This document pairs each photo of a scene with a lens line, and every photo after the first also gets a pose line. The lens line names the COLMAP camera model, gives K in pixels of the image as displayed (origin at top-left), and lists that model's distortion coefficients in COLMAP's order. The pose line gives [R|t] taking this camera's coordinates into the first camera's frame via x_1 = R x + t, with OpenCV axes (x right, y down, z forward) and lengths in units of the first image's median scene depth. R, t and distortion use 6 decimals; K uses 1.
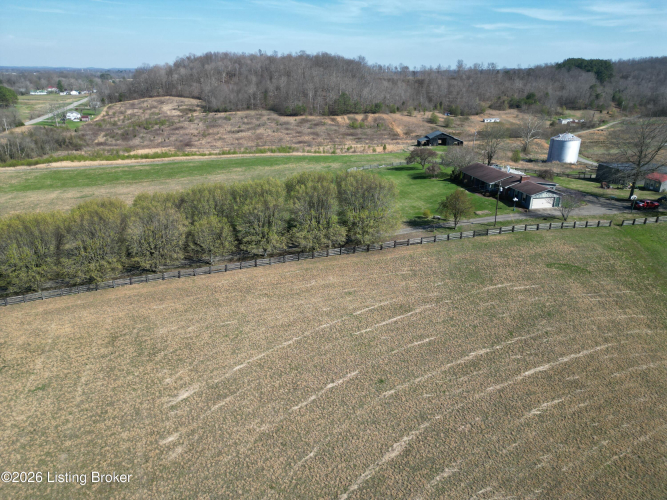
lens RADIAL K [[467.1, 0, 331.5], [0, 467.1, 251.4], [0, 0, 1]] dist [0.050885, -0.033222]
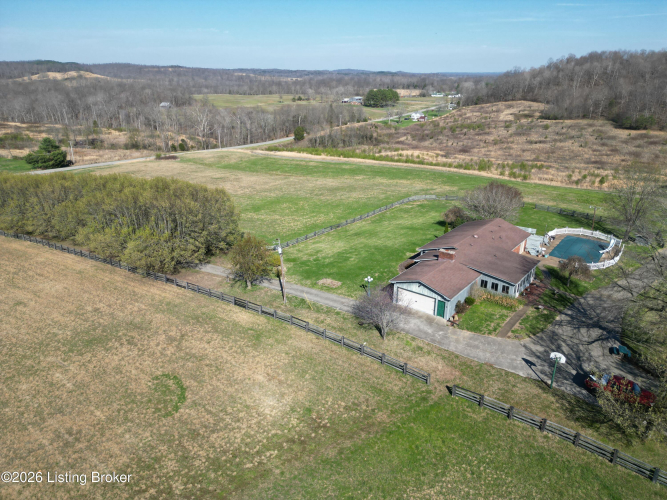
lens RADIAL K [[467.1, 0, 328.3], [0, 467.1, 246.2], [0, 0, 1]] dist [0.050885, -0.033222]
pose [[0.657076, 0.253819, -0.709807, 0.186311], [-0.265762, 0.959150, 0.096963, -0.047106], [0.705423, 0.124927, 0.697690, 0.127129]]
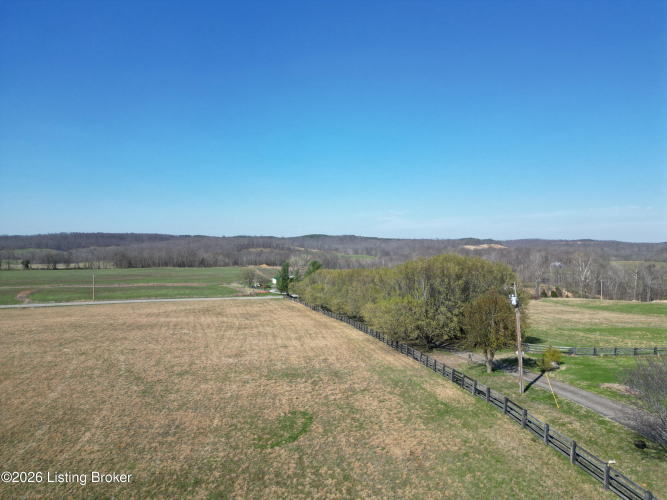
lens RADIAL K [[467.1, 0, 330.4], [0, 467.1, 249.1], [0, 0, 1]] dist [0.050885, -0.033222]
pose [[-0.075092, -0.002278, -0.997174, 0.172825], [-0.360268, 0.932514, 0.025000, -0.027081], [0.929822, 0.361127, -0.070845, 0.184031]]
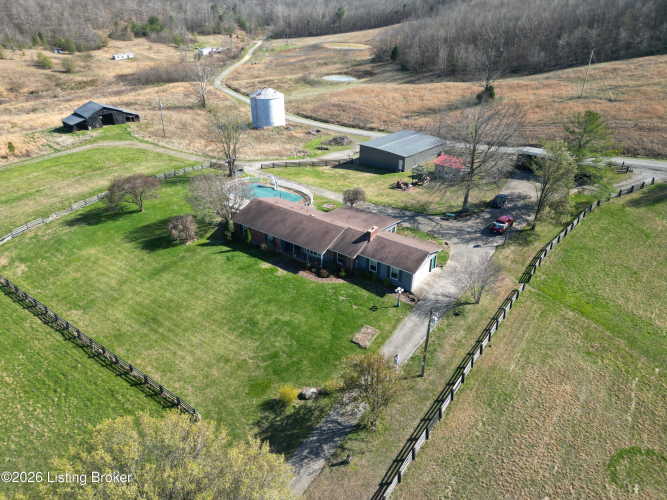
lens RADIAL K [[467.1, 0, 332.9], [0, 467.1, 247.7], [0, 0, 1]] dist [0.050885, -0.033222]
pose [[0.720863, -0.339708, 0.604115, 0.001578], [0.244372, 0.940242, 0.237123, -0.075025], [-0.648567, -0.023304, 0.760801, 0.148890]]
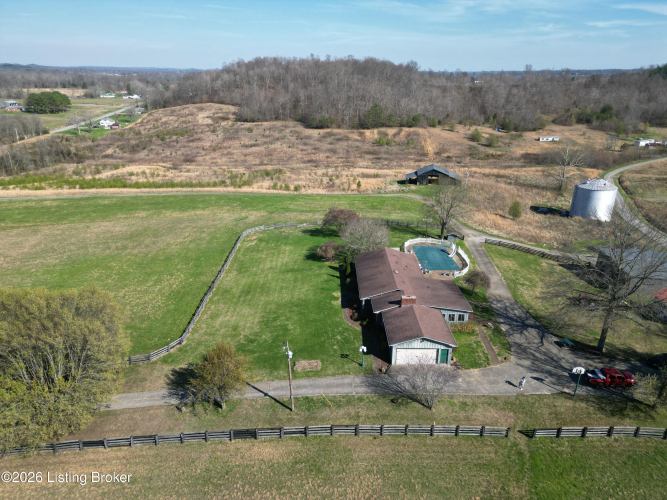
lens RADIAL K [[467.1, 0, 331.7], [0, 467.1, 250.0], [0, 0, 1]] dist [0.050885, -0.033222]
pose [[0.984357, 0.064205, -0.164069, 0.105289], [-0.064579, 0.997908, 0.003059, -0.055420], [0.163922, 0.007584, 0.986444, 0.101531]]
